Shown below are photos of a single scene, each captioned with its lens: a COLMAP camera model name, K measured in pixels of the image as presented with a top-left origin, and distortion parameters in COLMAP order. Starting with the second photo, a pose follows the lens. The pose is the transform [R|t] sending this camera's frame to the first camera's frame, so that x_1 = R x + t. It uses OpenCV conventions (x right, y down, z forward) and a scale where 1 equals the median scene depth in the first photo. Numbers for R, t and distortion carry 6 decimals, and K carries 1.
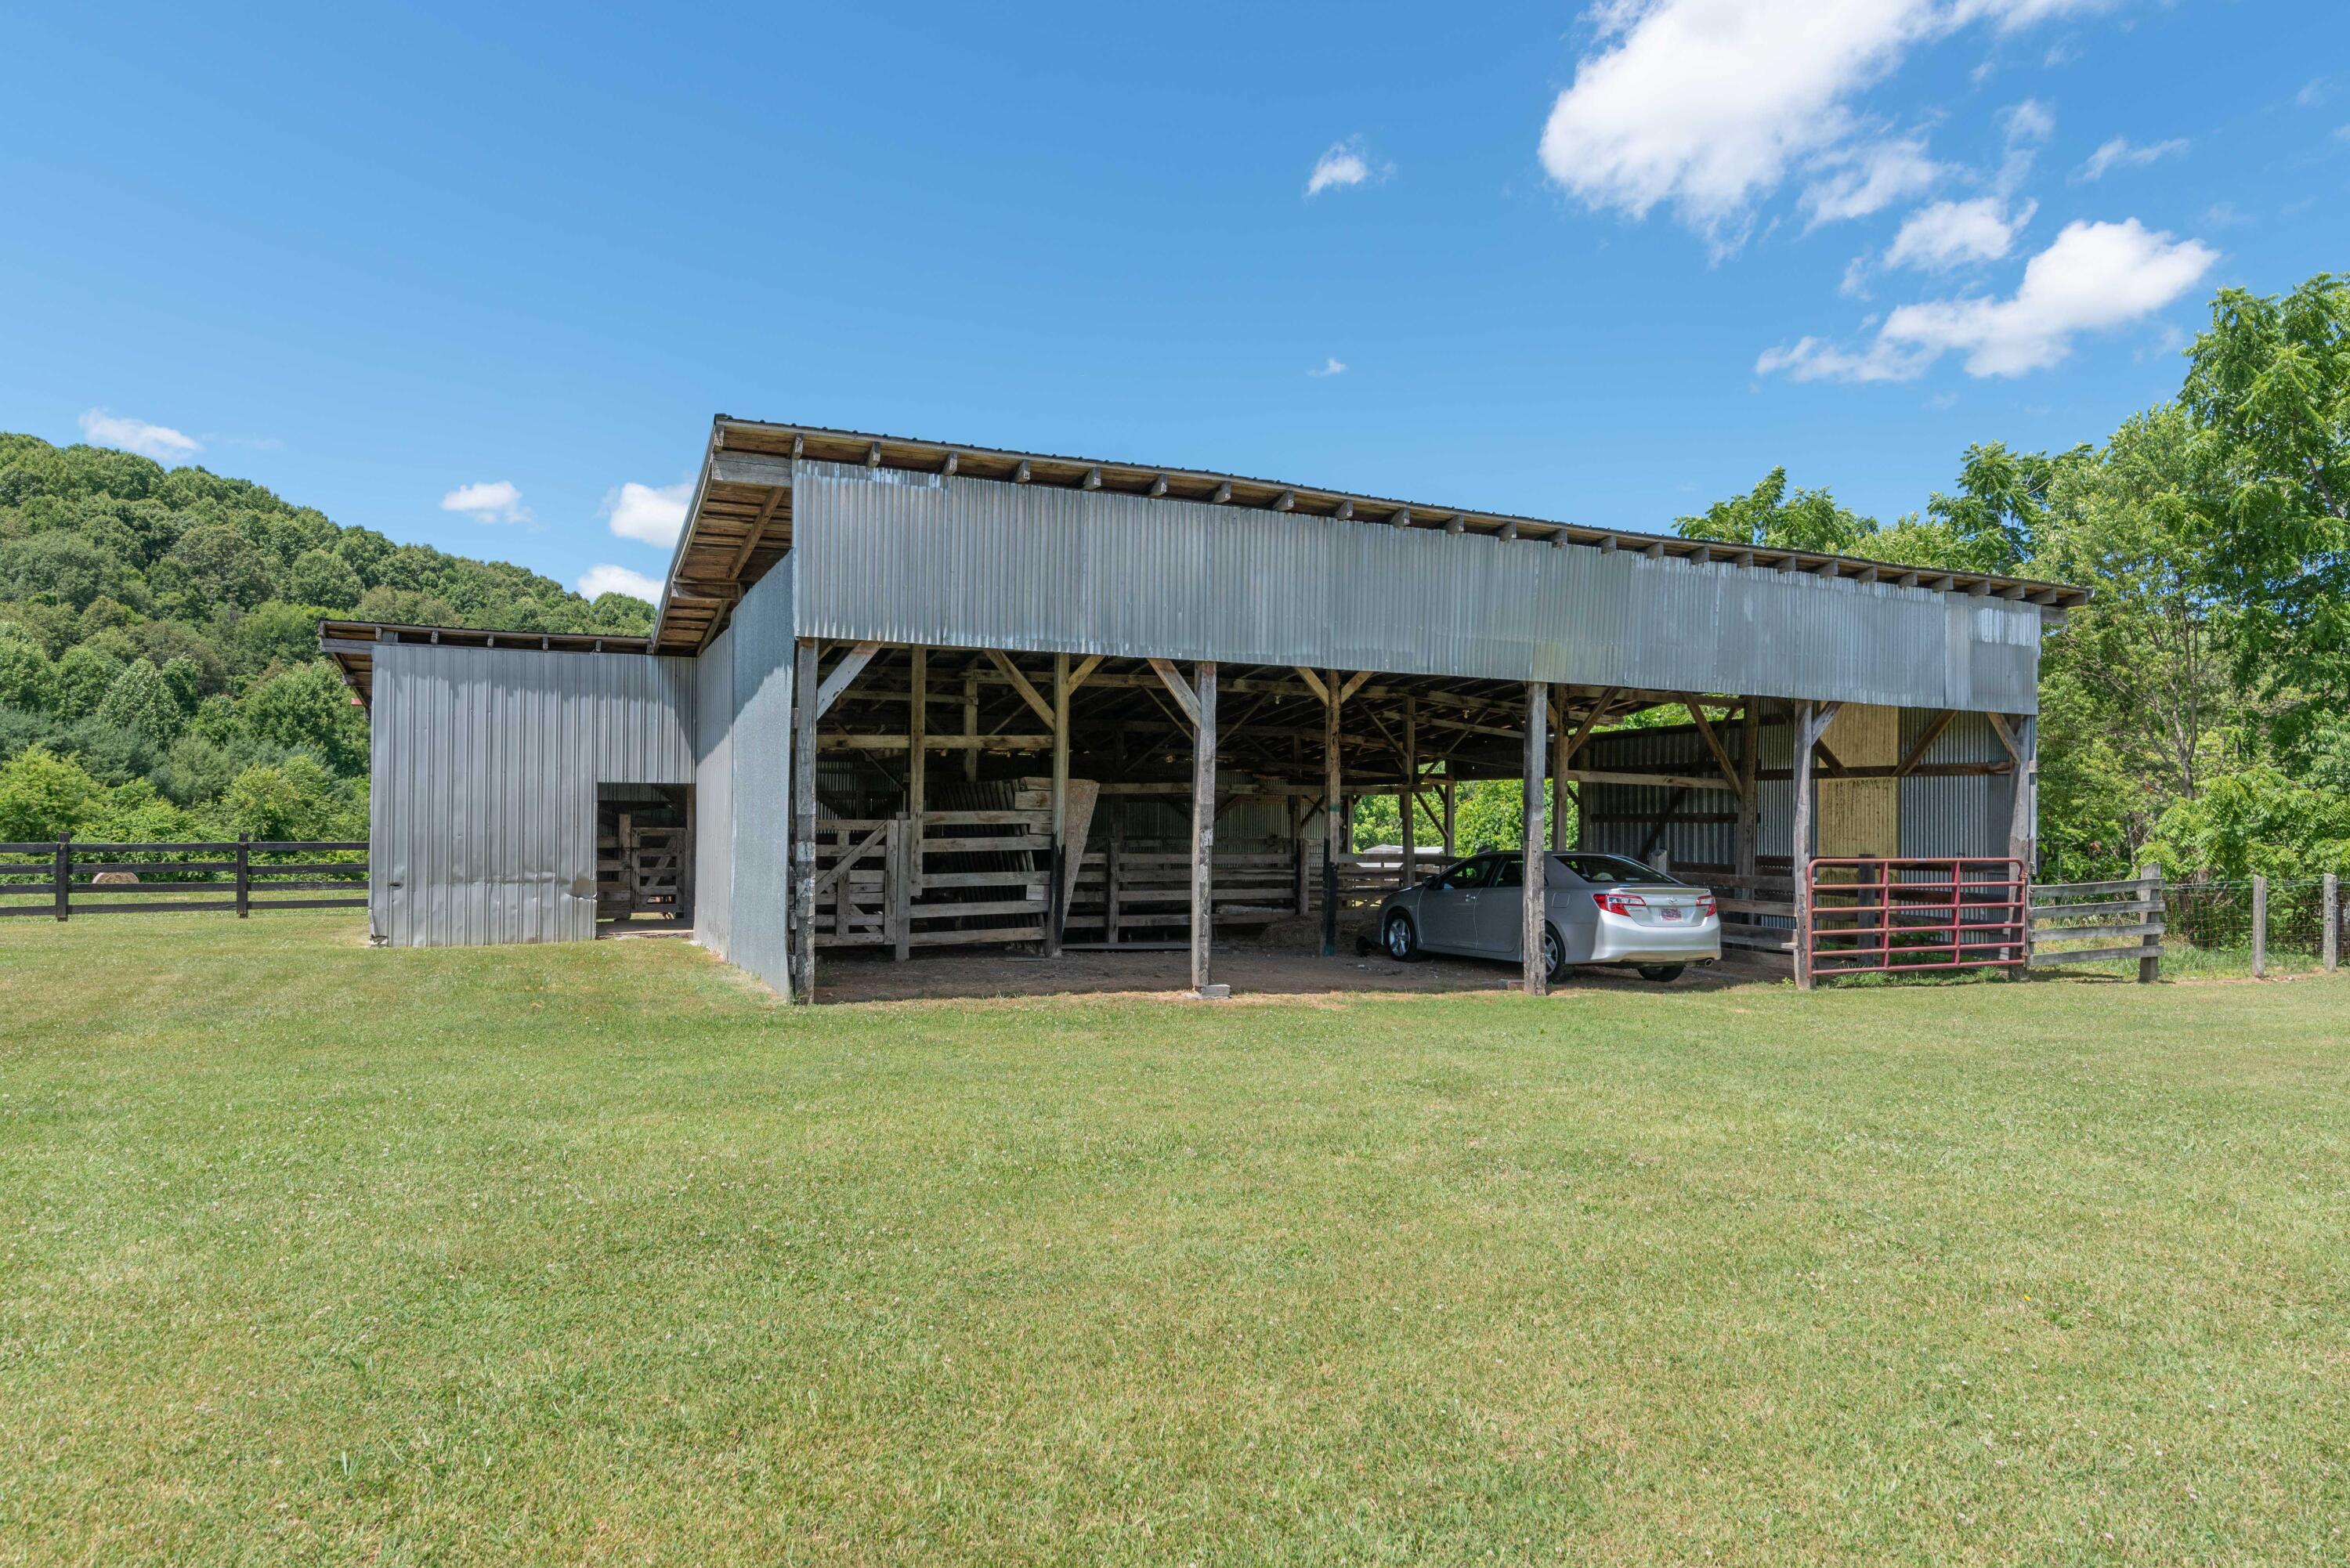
lens RADIAL K [[1370.3, 0, 1183.6], [0, 1370.3, 786.1], [0, 0, 1]] dist [0.005886, -0.000273]
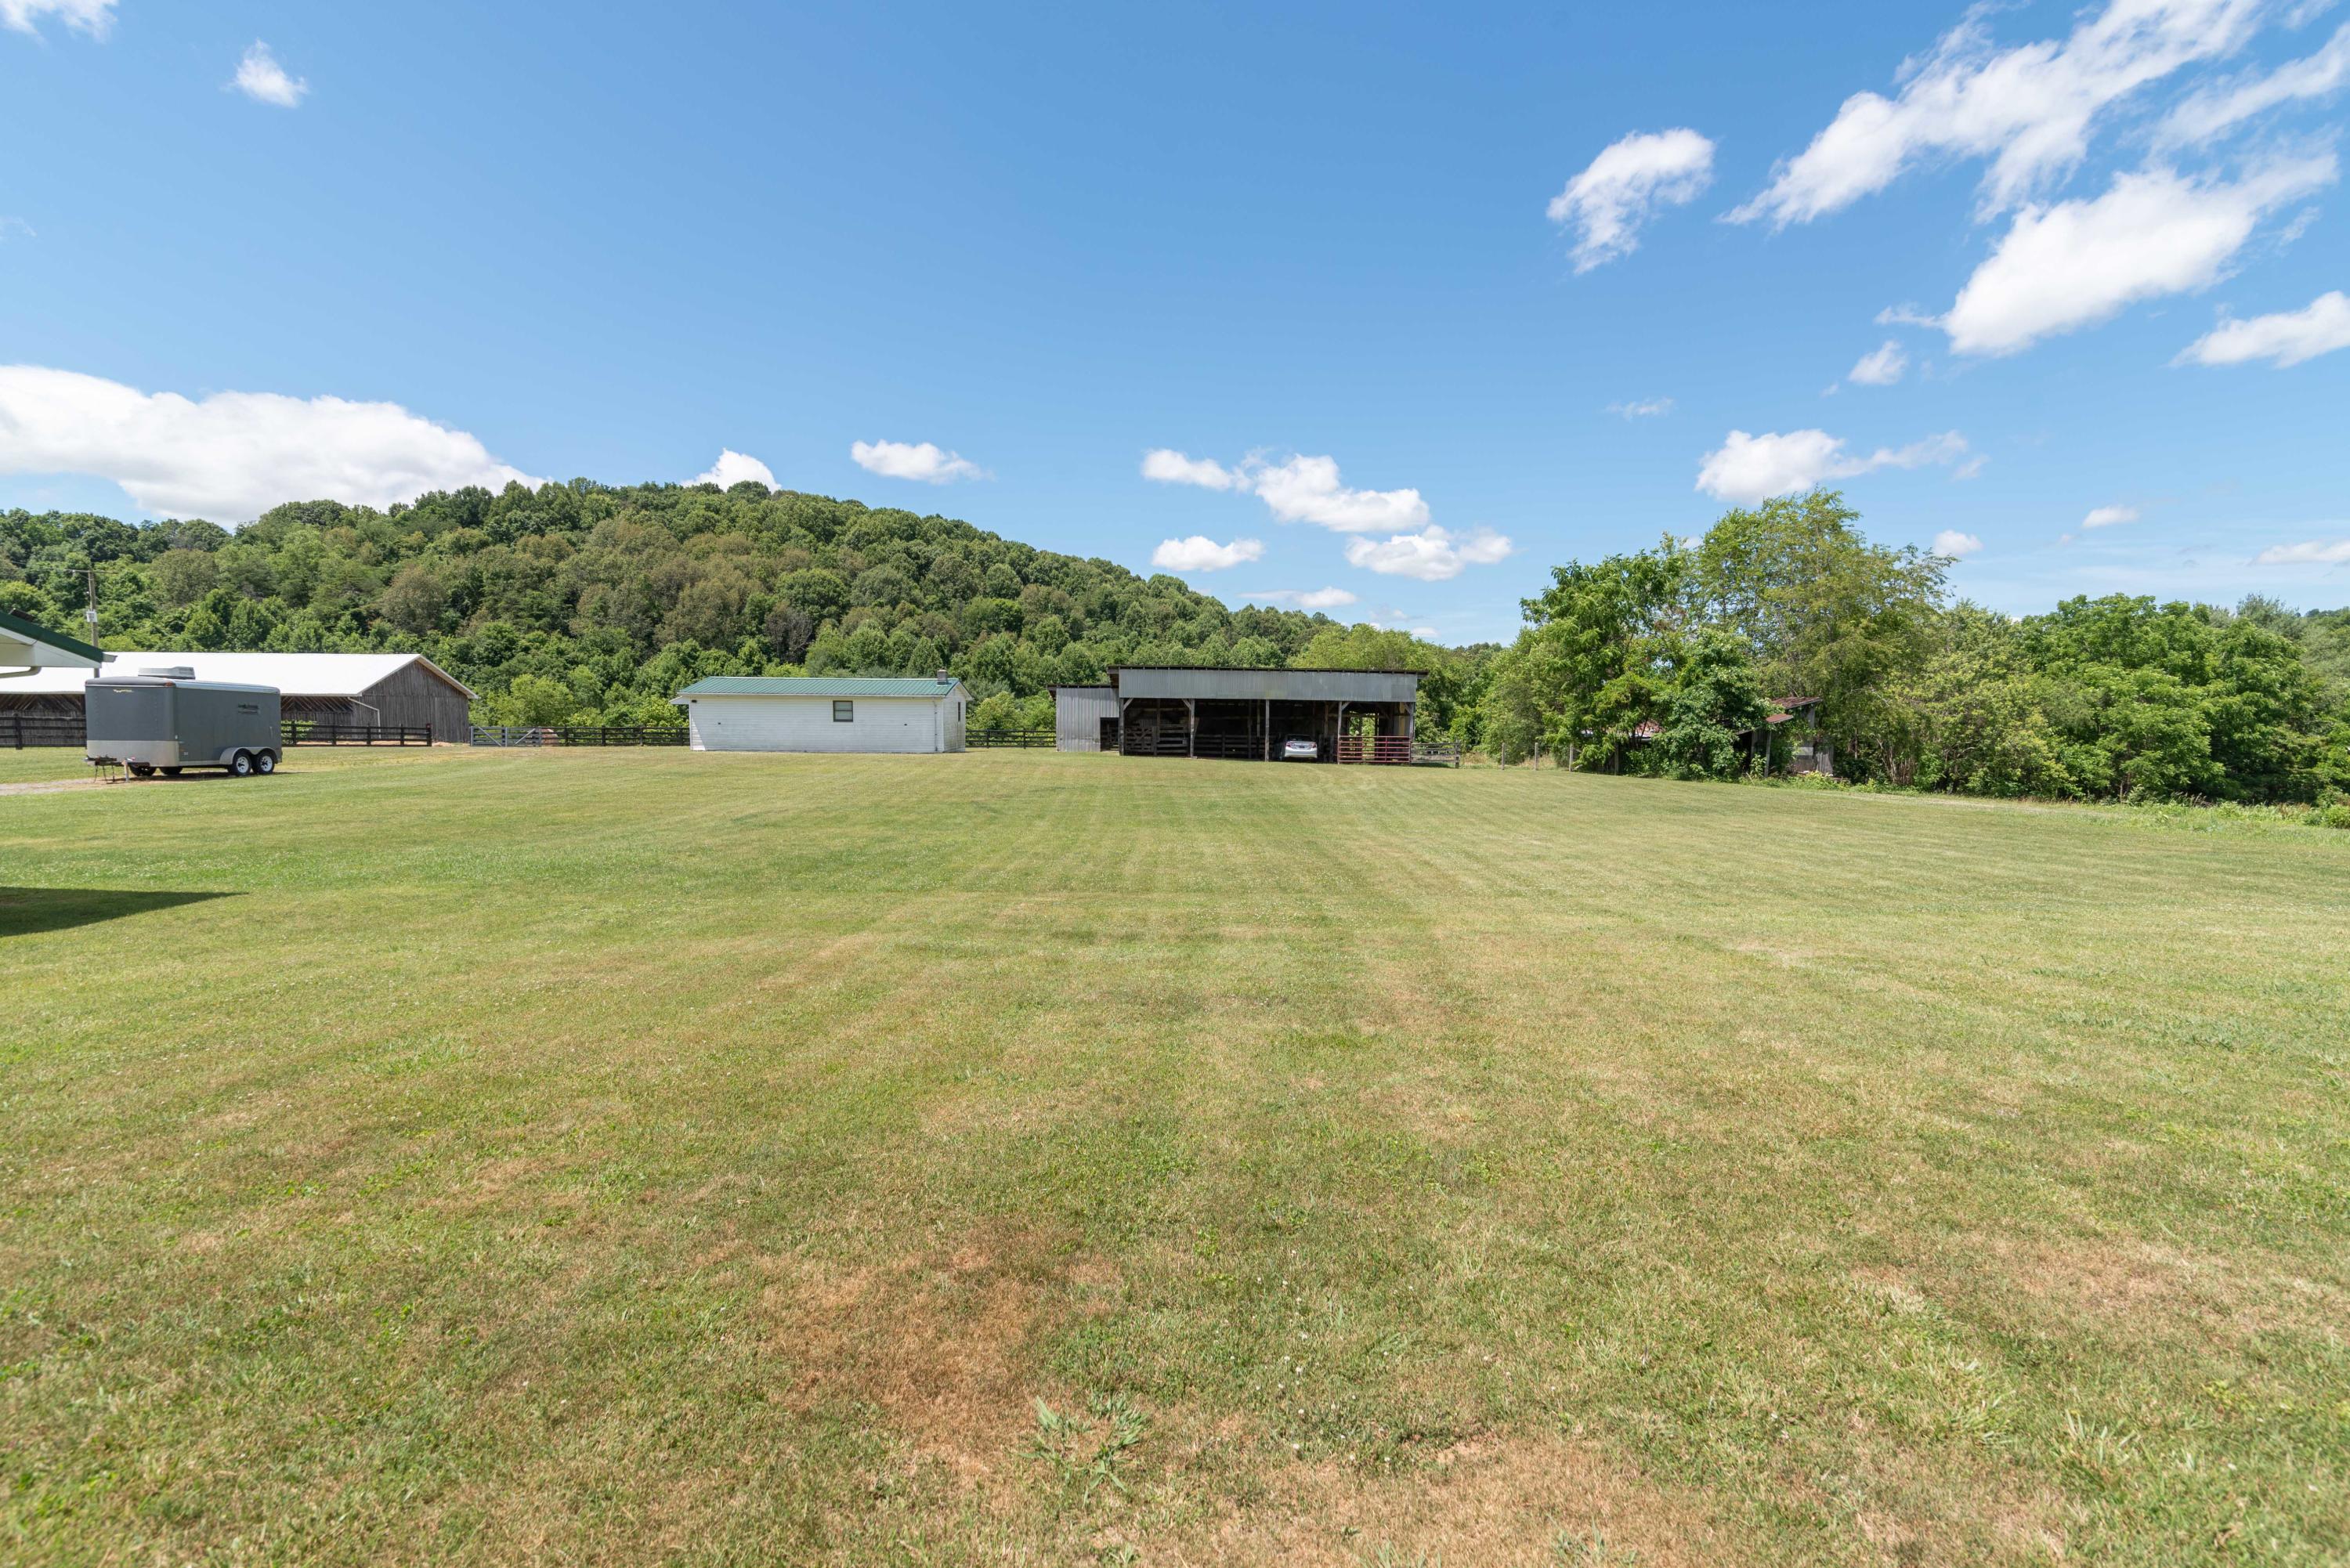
lens RADIAL K [[1059.6, 0, 1181.8], [0, 1059.6, 785.3], [0, 0, 1]] dist [0.018777, -0.002761]
pose [[0.927236, 0.026481, -0.373541, 1.158696], [0.005535, 0.996419, 0.084375, -0.074555], [0.374438, -0.080303, 0.923768, -2.189717]]
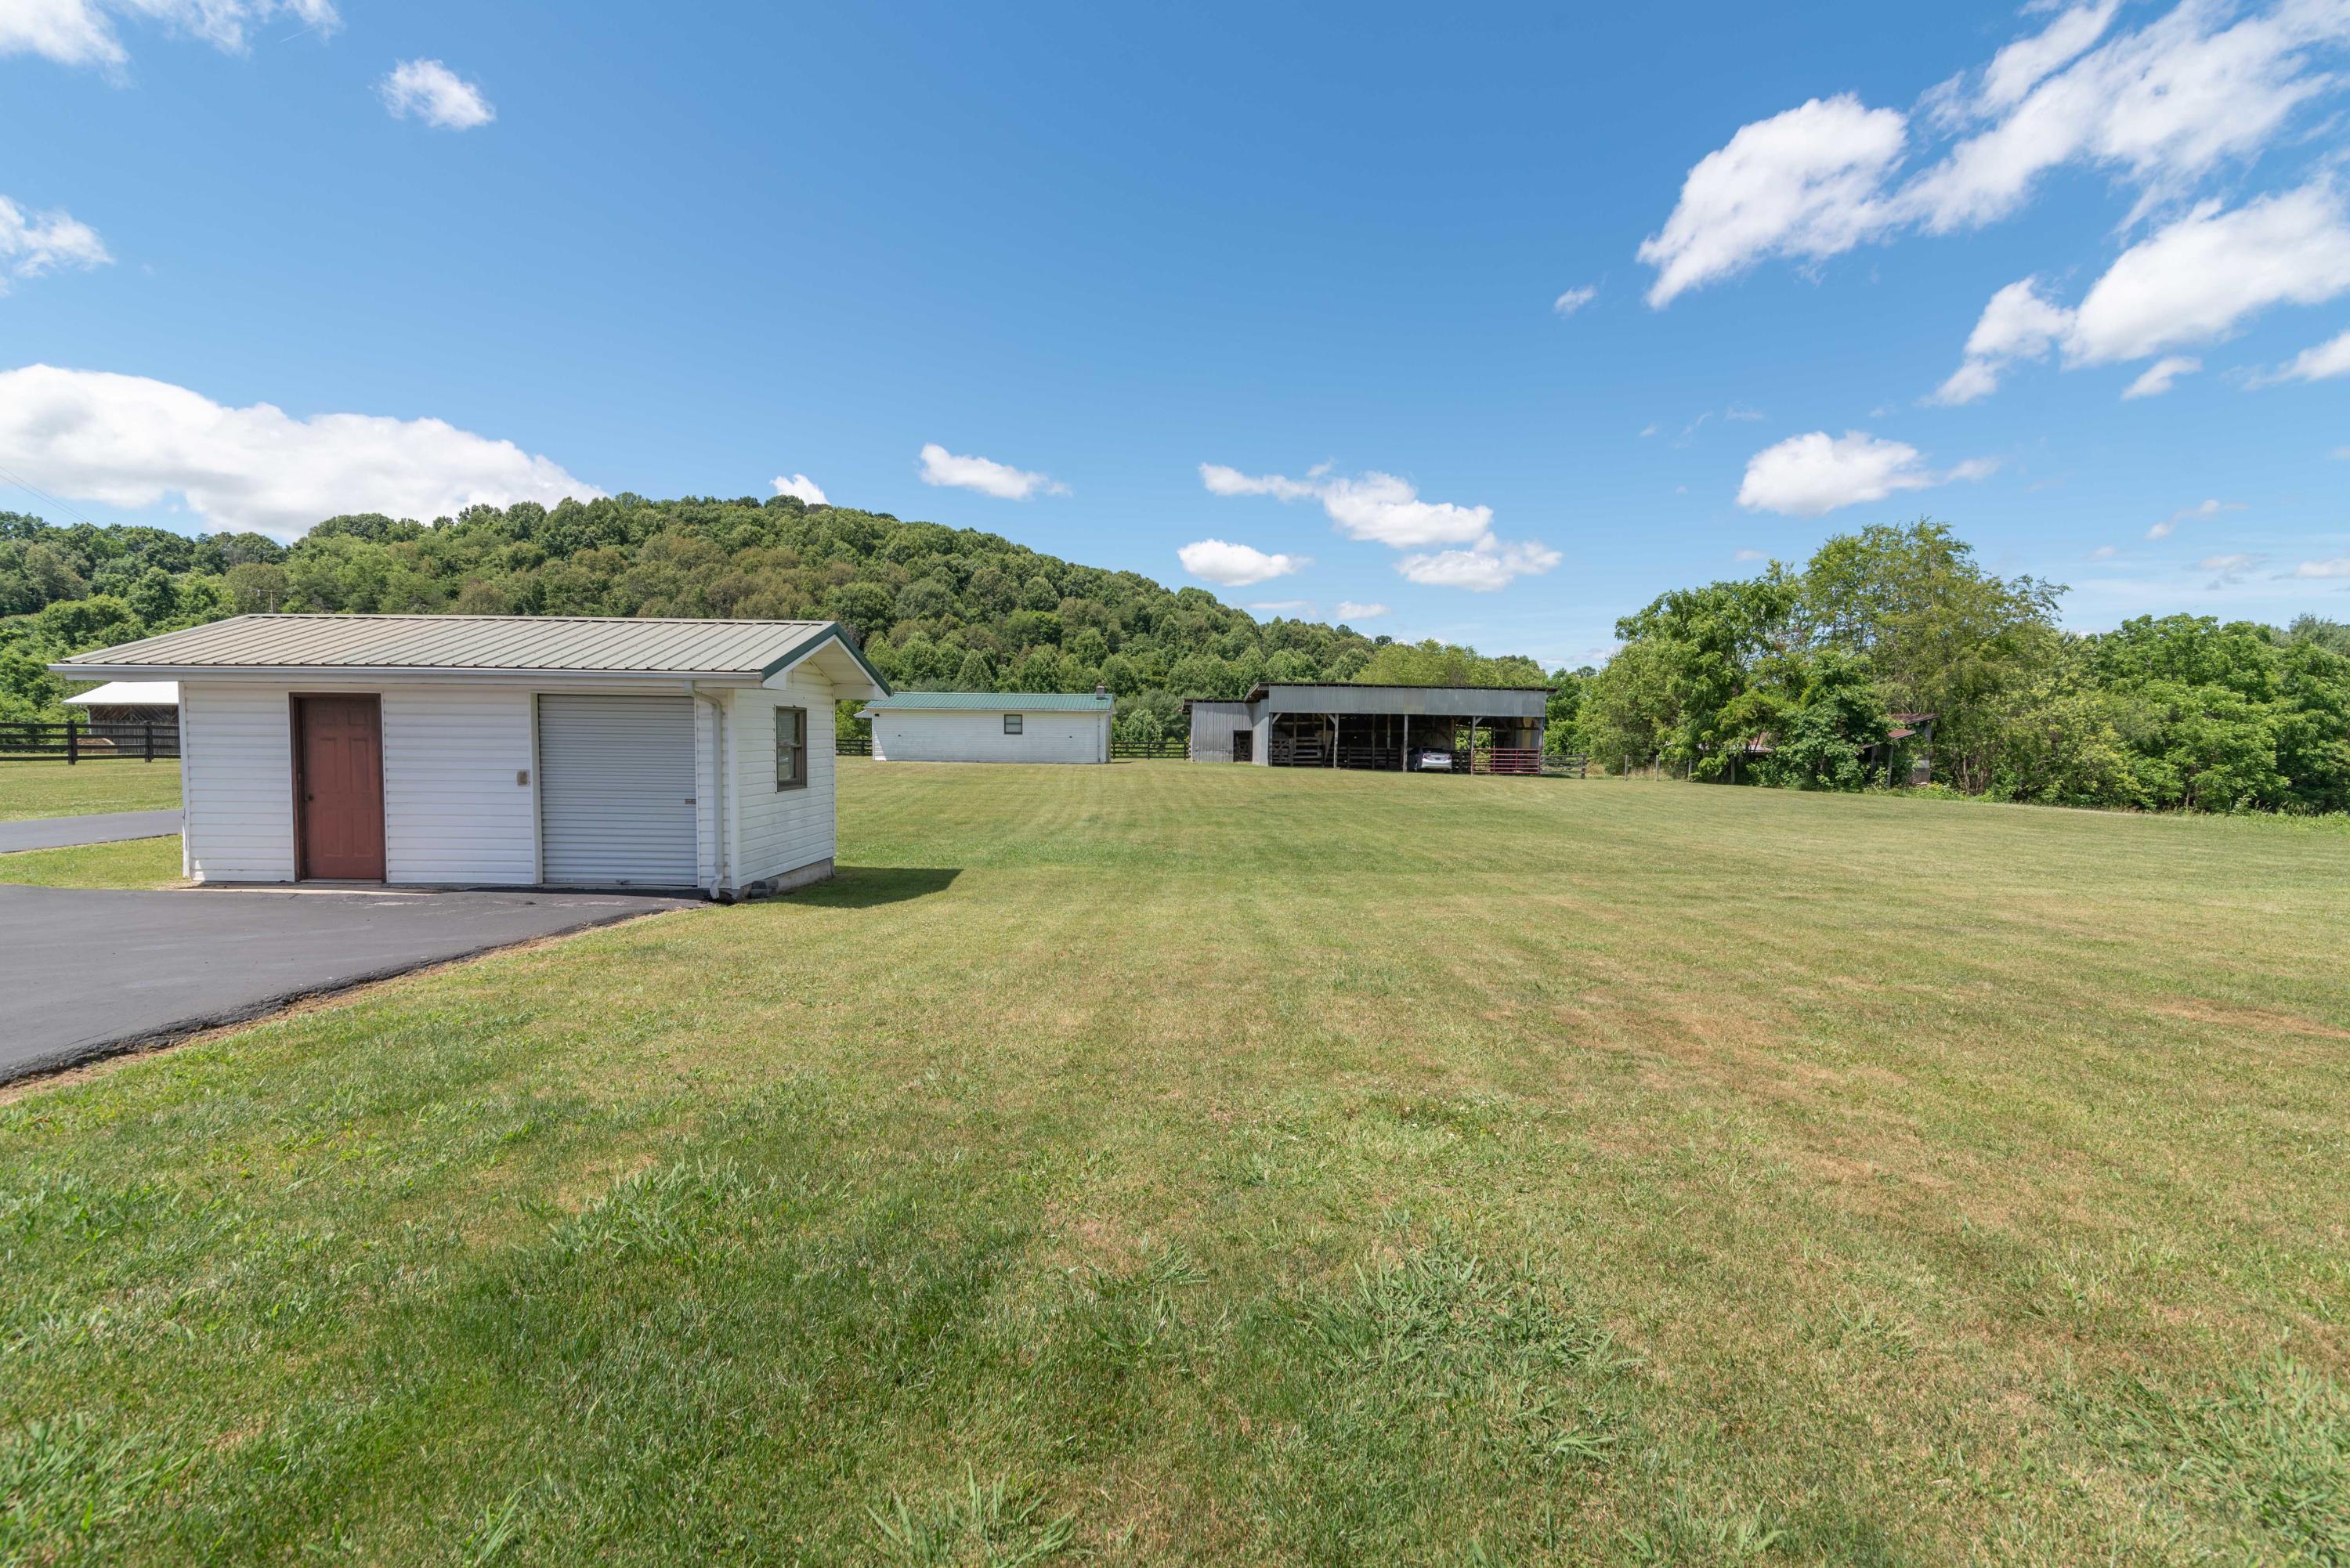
lens RADIAL K [[1059.6, 0, 1182.2], [0, 1059.6, 783.0], [0, 0, 1]] dist [0.018777, -0.002761]
pose [[0.924696, 0.024878, -0.379893, 0.843045], [0.002905, 0.997373, 0.072385, -0.089740], [0.380695, -0.068038, 0.922194, -2.571485]]
